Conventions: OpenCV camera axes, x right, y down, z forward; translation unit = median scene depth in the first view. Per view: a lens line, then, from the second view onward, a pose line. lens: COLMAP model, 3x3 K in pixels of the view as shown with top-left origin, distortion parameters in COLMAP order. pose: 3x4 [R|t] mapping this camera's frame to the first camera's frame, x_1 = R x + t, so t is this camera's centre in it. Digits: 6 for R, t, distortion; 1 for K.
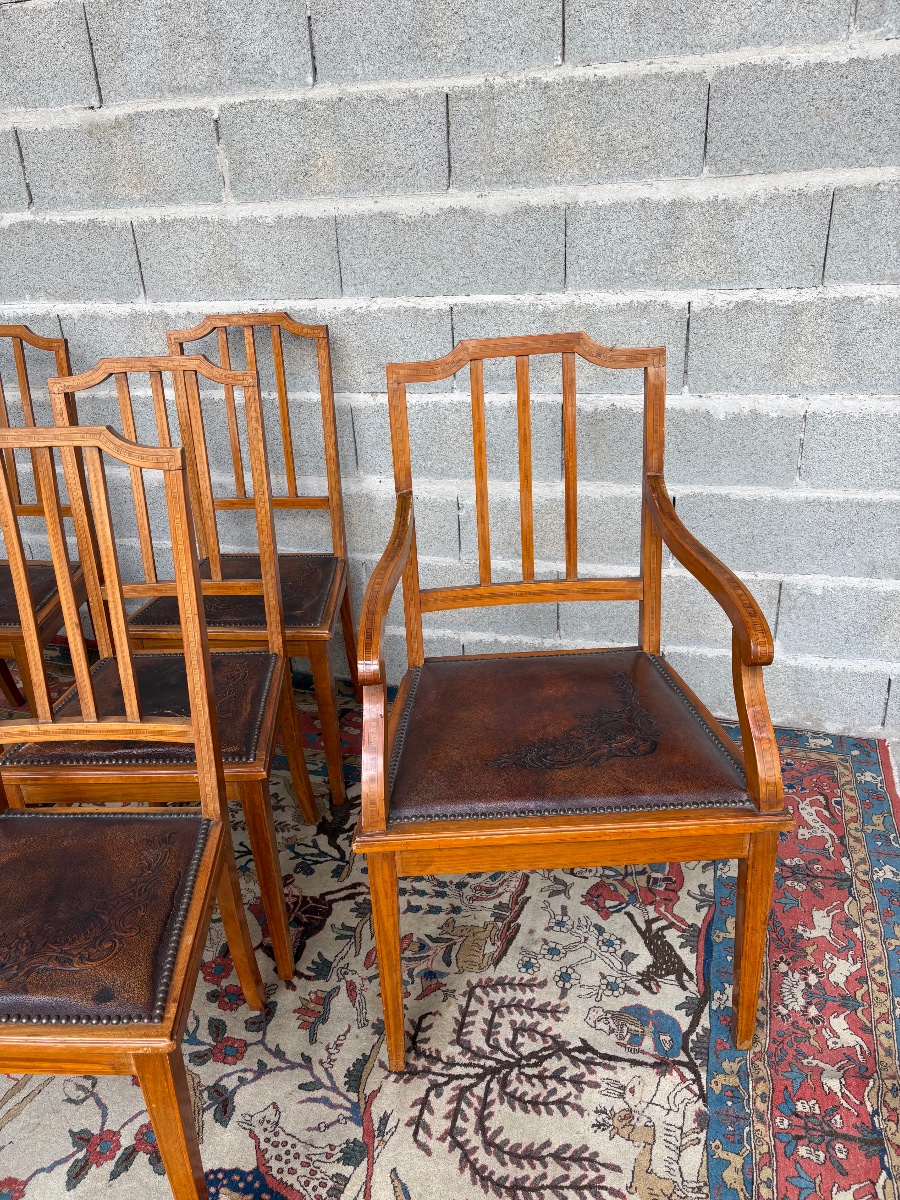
lens RADIAL K [[912.7, 0, 442.6], [0, 912.7, 604.9], [0, 0, 1]] dist [0.041020, -0.035051]
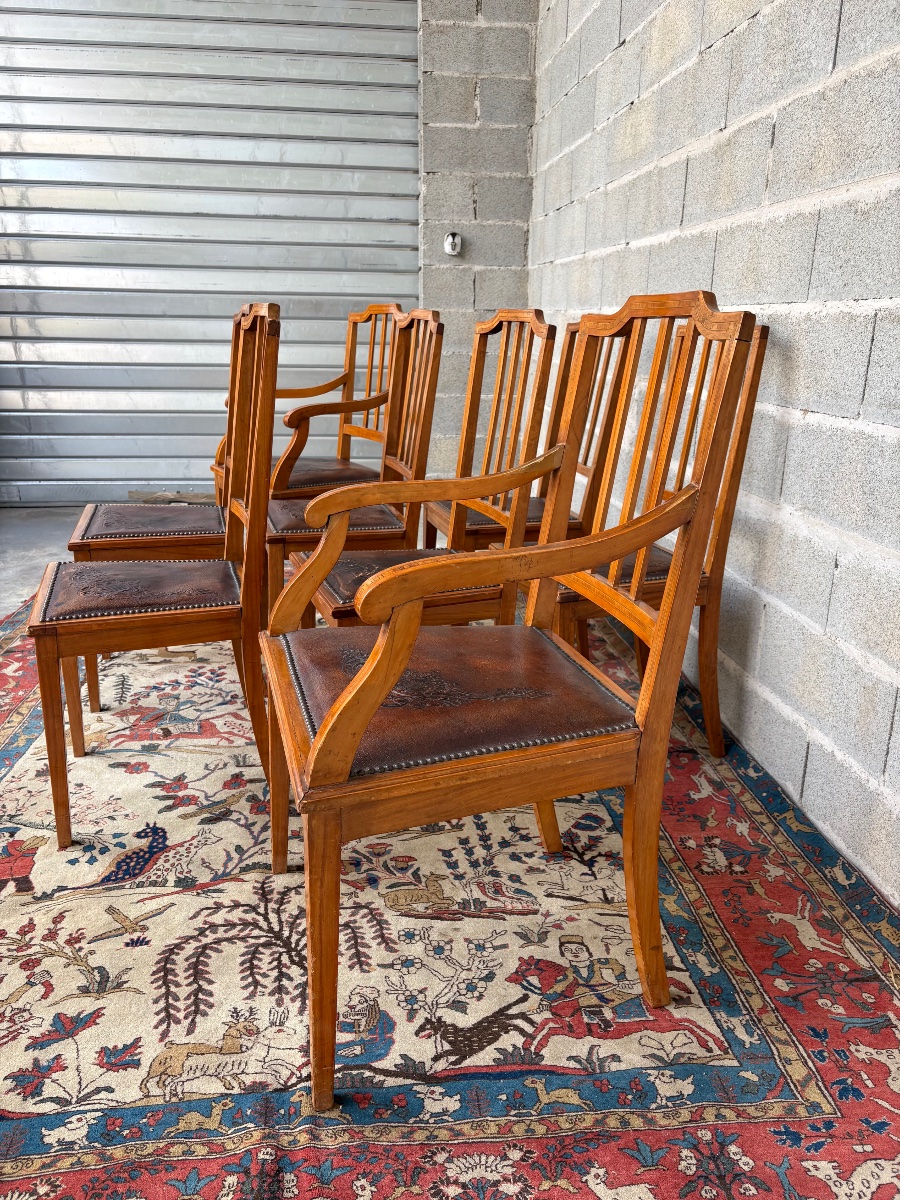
lens RADIAL K [[912.7, 0, 442.4], [0, 912.7, 603.3], [0, 0, 1]] dist [0.041020, -0.035051]
pose [[0.372179, 0.329283, -0.867788, 0.739501], [-0.432872, 0.888627, 0.151539, -0.061278], [0.821038, 0.319242, 0.473266, 0.430428]]
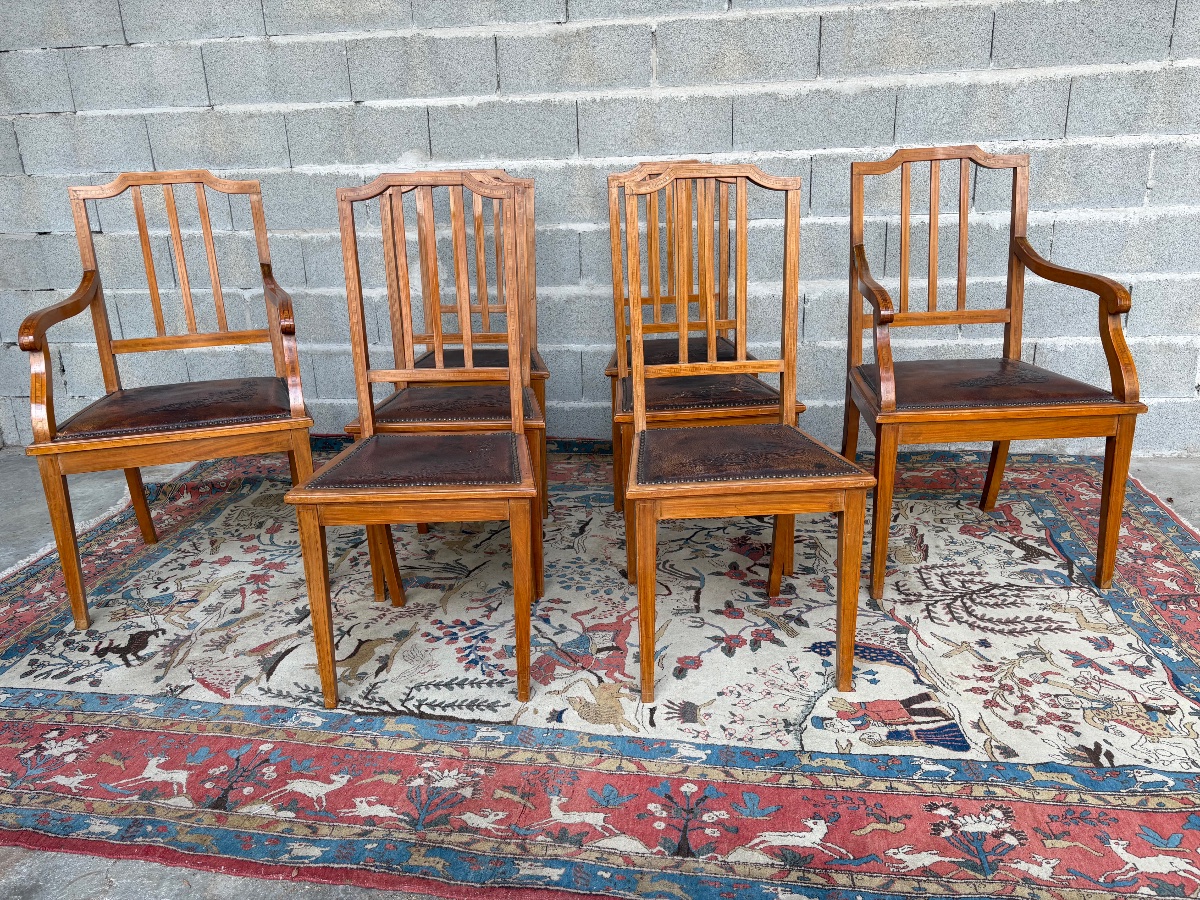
lens RADIAL K [[912.7, 0, 600.6], [0, 912.7, 456.9], [0, 0, 1]] dist [0.041020, -0.035051]
pose [[0.990807, -0.024648, 0.133019, -0.595179], [0.041968, 0.990753, -0.129021, 0.362277], [-0.128609, 0.133417, 0.982680, -0.368858]]
